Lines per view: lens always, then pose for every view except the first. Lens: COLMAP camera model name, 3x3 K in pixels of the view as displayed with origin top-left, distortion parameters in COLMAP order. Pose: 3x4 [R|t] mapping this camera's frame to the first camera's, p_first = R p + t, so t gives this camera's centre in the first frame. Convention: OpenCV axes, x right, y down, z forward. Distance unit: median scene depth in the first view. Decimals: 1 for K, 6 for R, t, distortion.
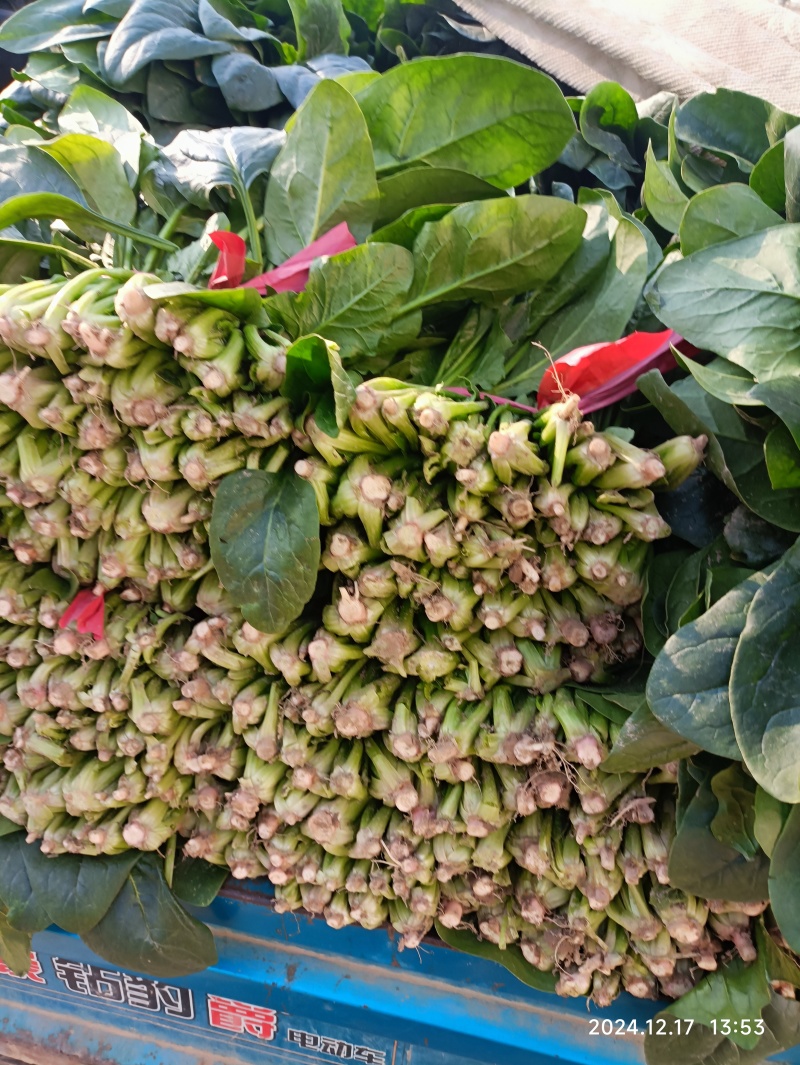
lens RADIAL K [[751.6, 0, 438.0], [0, 751.6, 527.3], [0, 0, 1]] dist [0.004163, 0.058402]
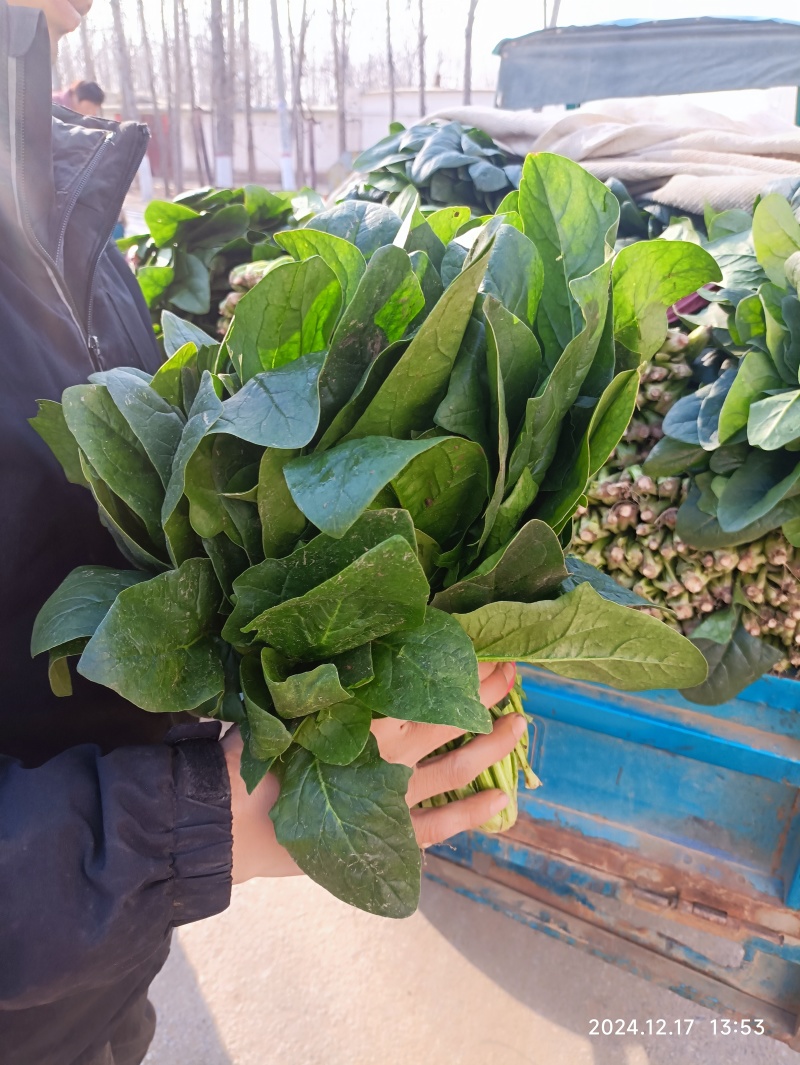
lens RADIAL K [[766.6, 0, 433.0], [0, 766.6, 534.5], [0, 0, 1]] dist [0.050023, -0.006536]
pose [[0.971093, 0.053838, -0.232550, 0.125840], [-0.079010, 0.991813, -0.100318, 0.617085], [0.225245, 0.115792, 0.967397, -0.967110]]
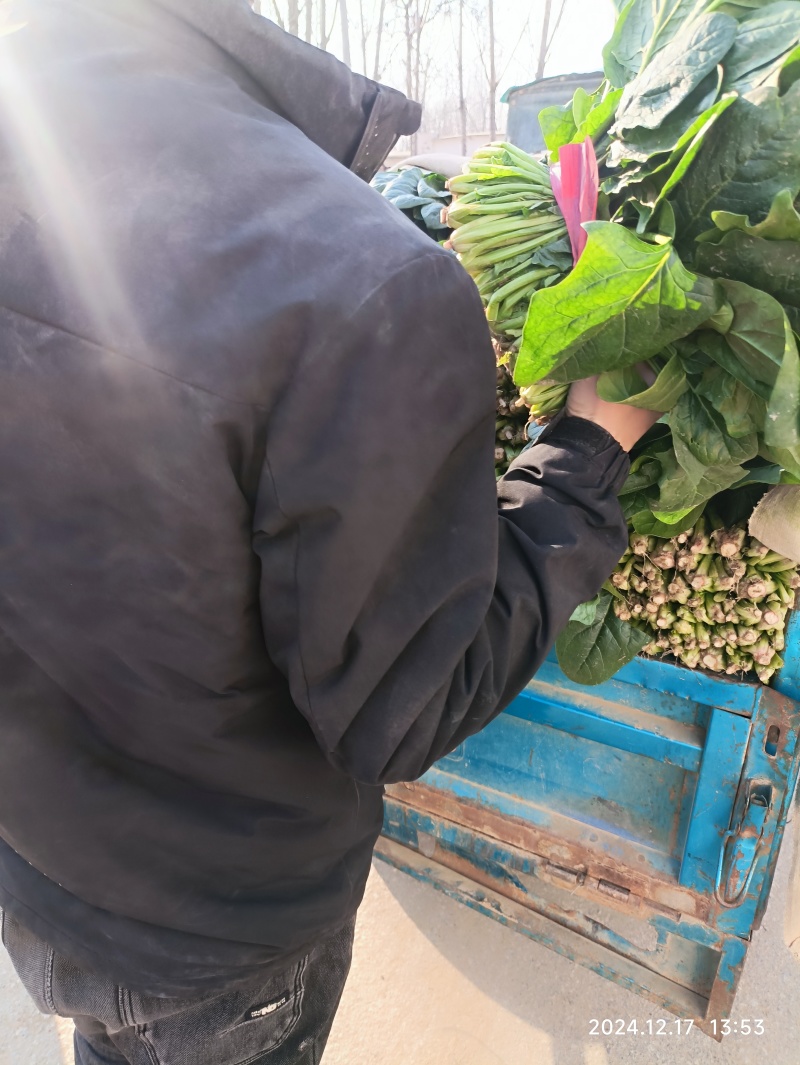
lens RADIAL K [[766.6, 0, 433.0], [0, 766.6, 534.5], [0, 0, 1]] dist [0.050023, -0.006536]
pose [[0.942993, 0.054153, -0.328376, 0.644199], [-0.102907, 0.985765, -0.132955, 0.711278], [0.316502, 0.159168, 0.935143, -1.064798]]
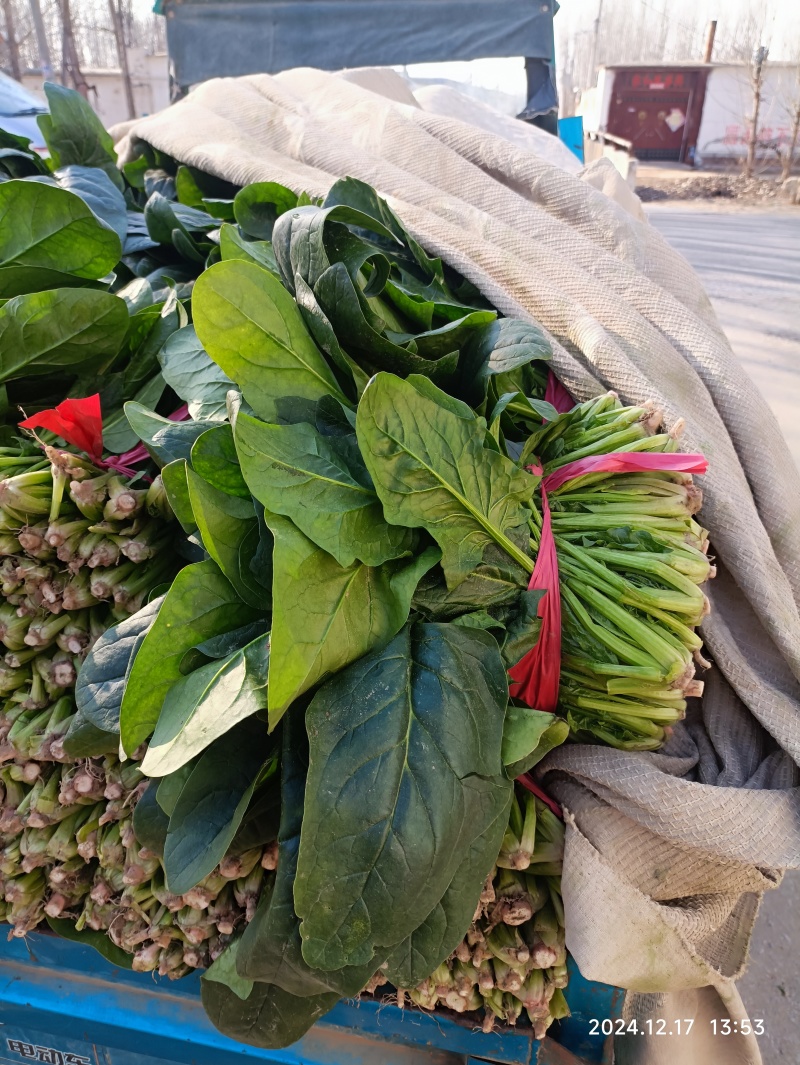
lens RADIAL K [[766.6, 0, 433.0], [0, 766.6, 534.5], [0, 0, 1]] dist [0.050023, -0.006536]
pose [[0.996898, -0.055395, -0.055903, 0.747307], [0.051583, 0.996387, -0.067471, 0.072155], [0.059439, 0.064378, 0.996154, -0.191073]]
